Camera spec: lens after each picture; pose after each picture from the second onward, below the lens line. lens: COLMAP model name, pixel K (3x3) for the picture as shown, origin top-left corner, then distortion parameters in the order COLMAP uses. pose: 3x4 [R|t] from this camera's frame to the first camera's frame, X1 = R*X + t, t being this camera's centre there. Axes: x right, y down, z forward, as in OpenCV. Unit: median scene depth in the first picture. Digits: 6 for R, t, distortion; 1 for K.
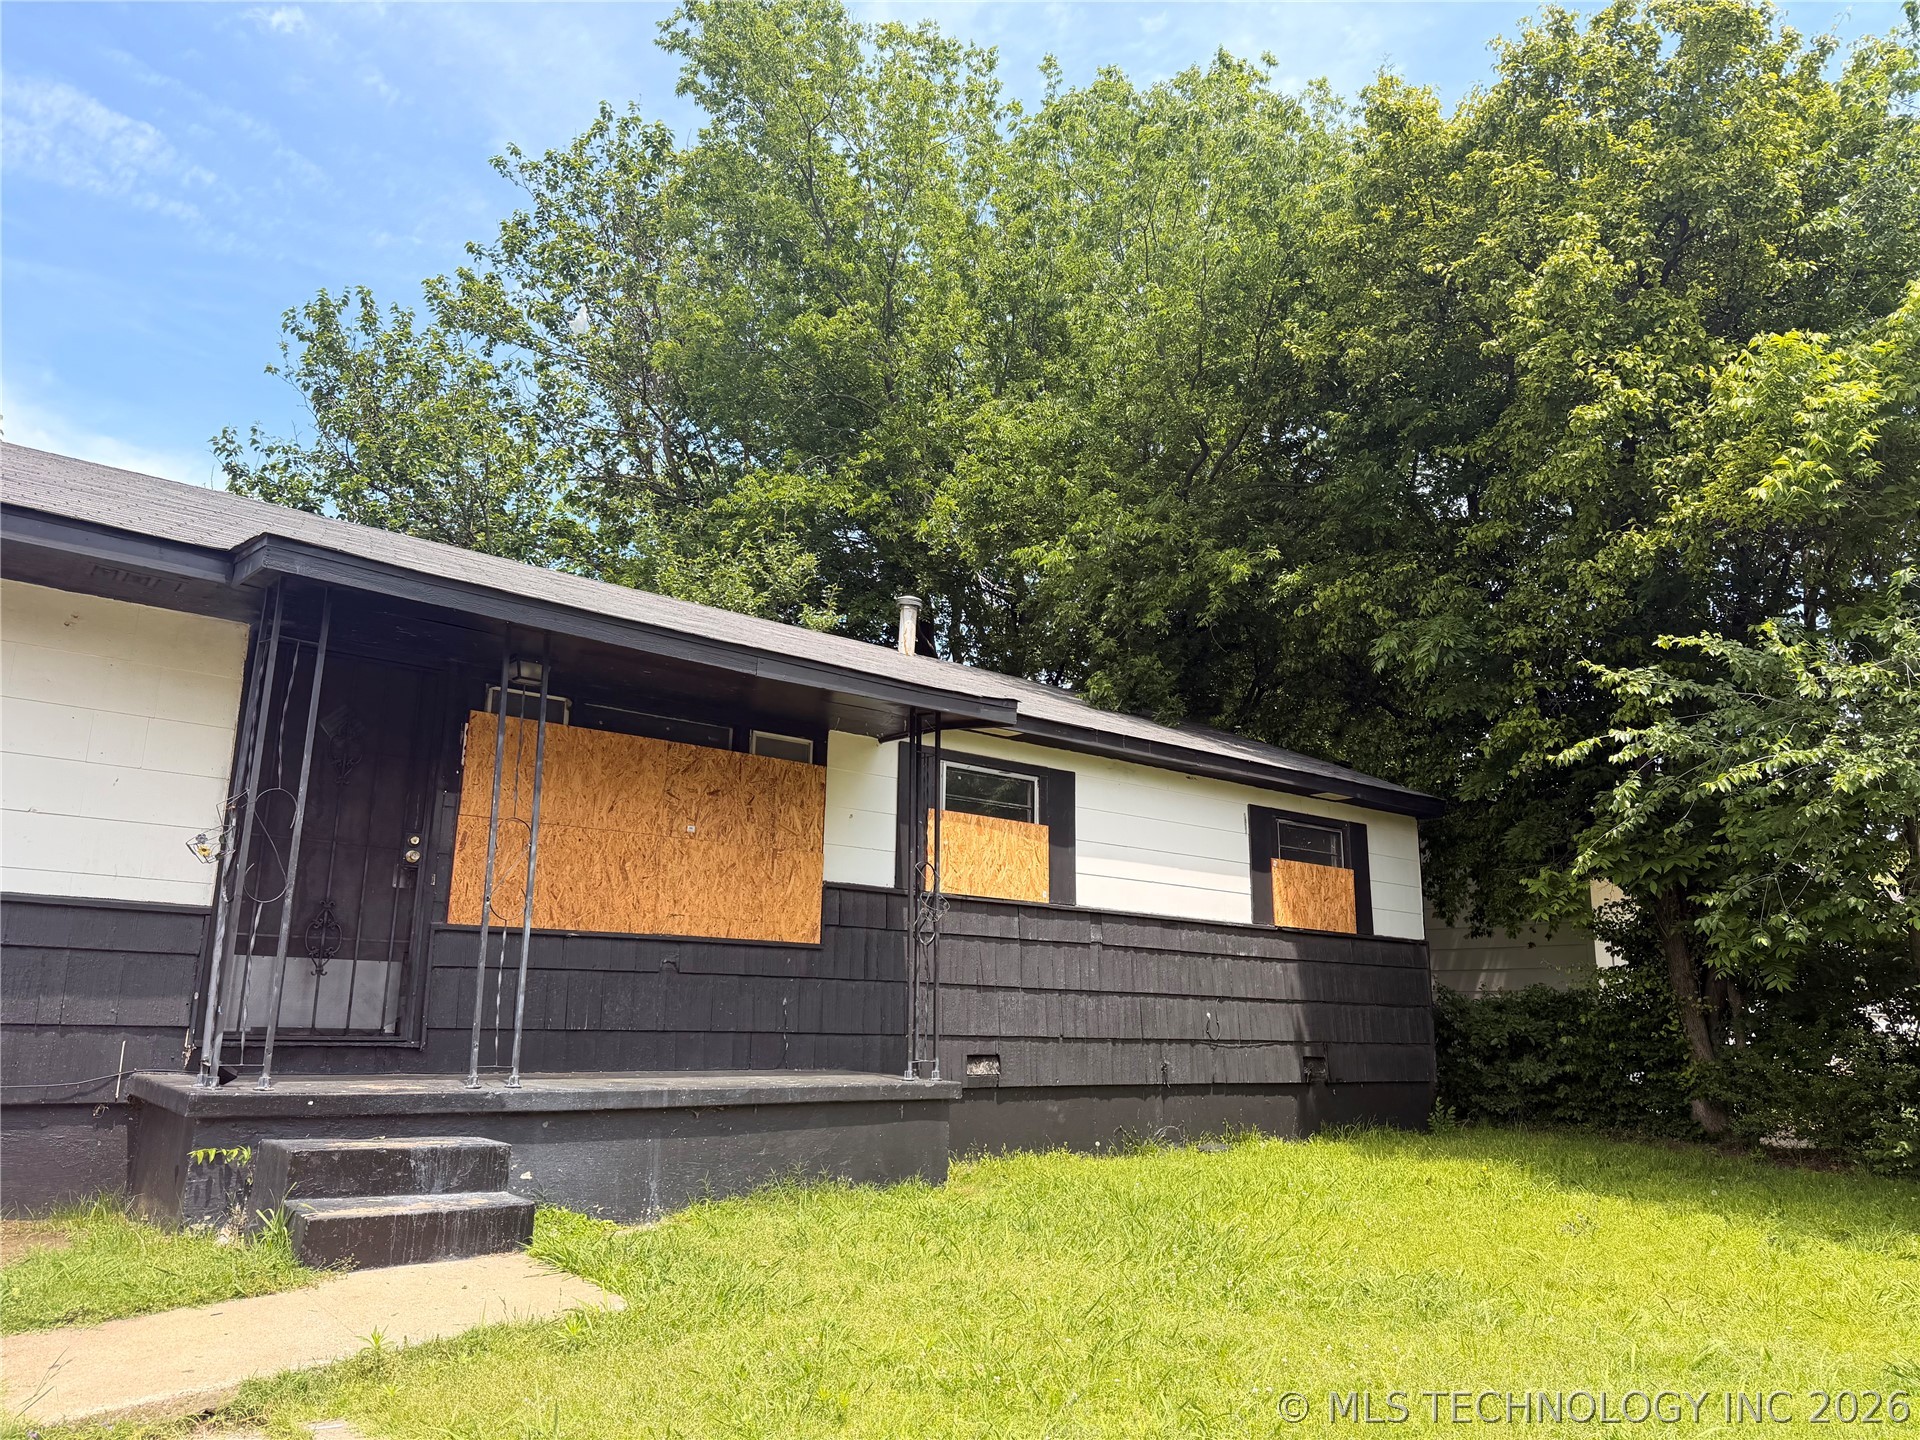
lens RADIAL K [[1329.2, 0, 960.0], [0, 1329.2, 720.0], [0, 0, 1]] dist [0.189055, -0.396767]
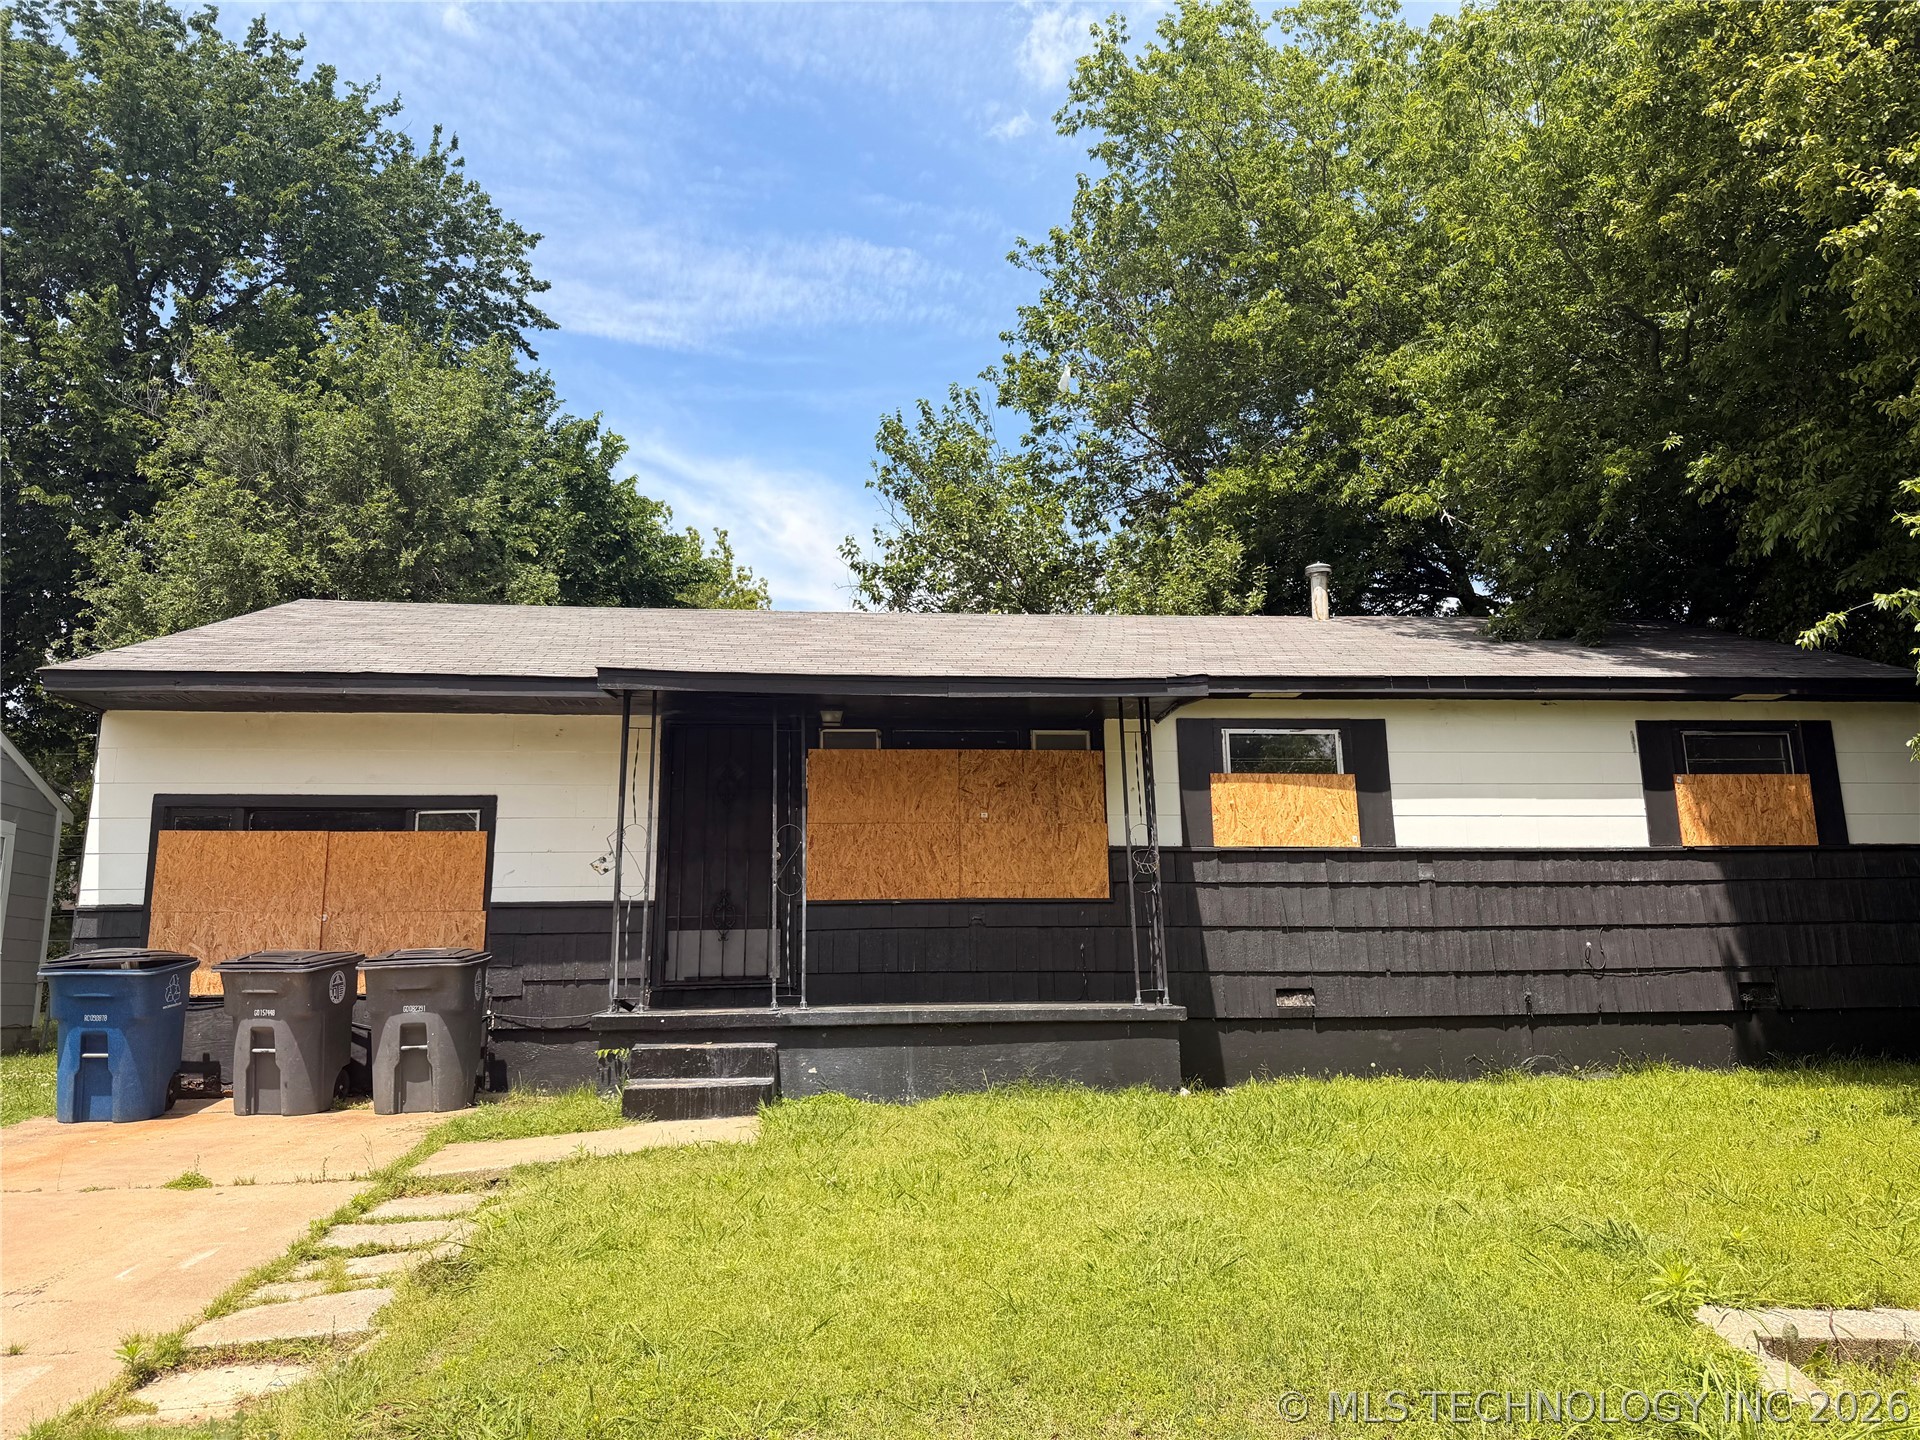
lens RADIAL K [[1331.6, 0, 972.8], [0, 1331.6, 722.0], [0, 0, 1]] dist [0.155061, -0.287743]
pose [[0.829669, -0.139943, -0.540430, 0.398104], [0.151652, 0.988165, -0.023067, 0.017407], [0.537262, -0.062819, 0.841073, -0.054409]]
